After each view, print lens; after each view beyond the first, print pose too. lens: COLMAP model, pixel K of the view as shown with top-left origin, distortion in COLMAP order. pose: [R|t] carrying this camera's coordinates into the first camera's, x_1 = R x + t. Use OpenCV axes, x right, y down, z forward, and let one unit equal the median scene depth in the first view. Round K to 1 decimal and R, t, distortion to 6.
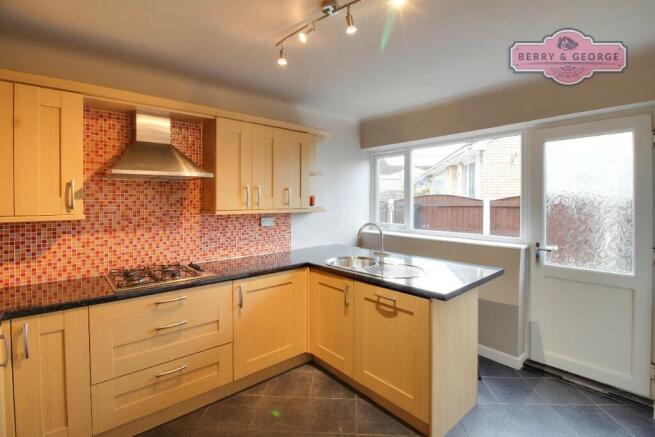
lens RADIAL K [[302.7, 0, 326.0], [0, 302.7, 205.8], [0, 0, 1]] dist [-0.010715, -0.000198]
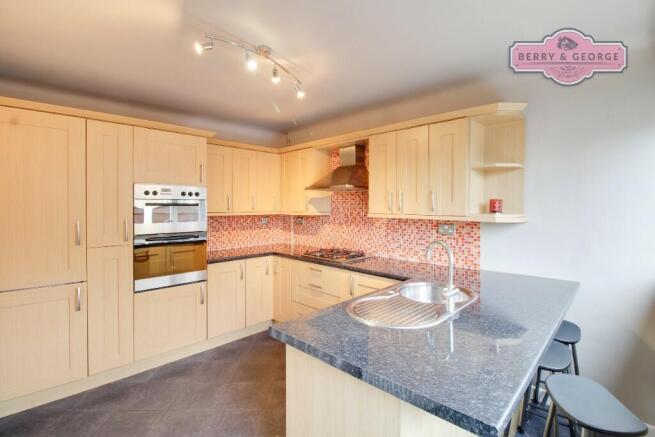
lens RADIAL K [[302.7, 0, 326.0], [0, 302.7, 205.8], [0, 0, 1]] dist [-0.010715, -0.000198]
pose [[0.079569, 0.008973, -0.996789, 0.768611], [-0.015435, 0.999851, 0.007768, -0.020898], [0.996710, 0.014767, 0.079695, 0.674083]]
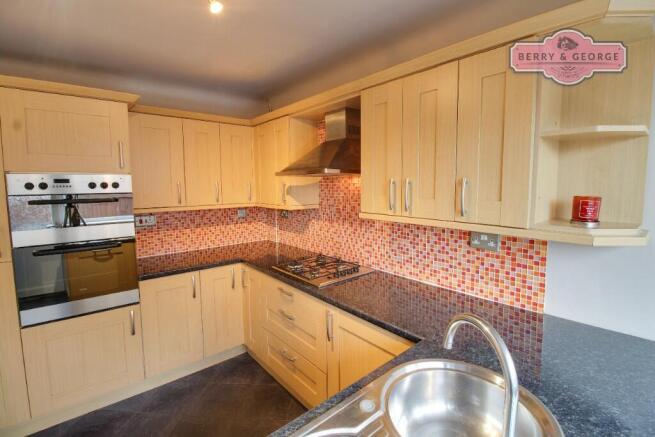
lens RADIAL K [[302.7, 0, 326.0], [0, 302.7, 205.8], [0, 0, 1]] dist [-0.010715, -0.000198]
pose [[-0.001471, 0.080595, -0.996746, 0.396579], [-0.005082, 0.996733, 0.080601, -0.060613], [0.999986, 0.005184, -0.001057, 0.836675]]
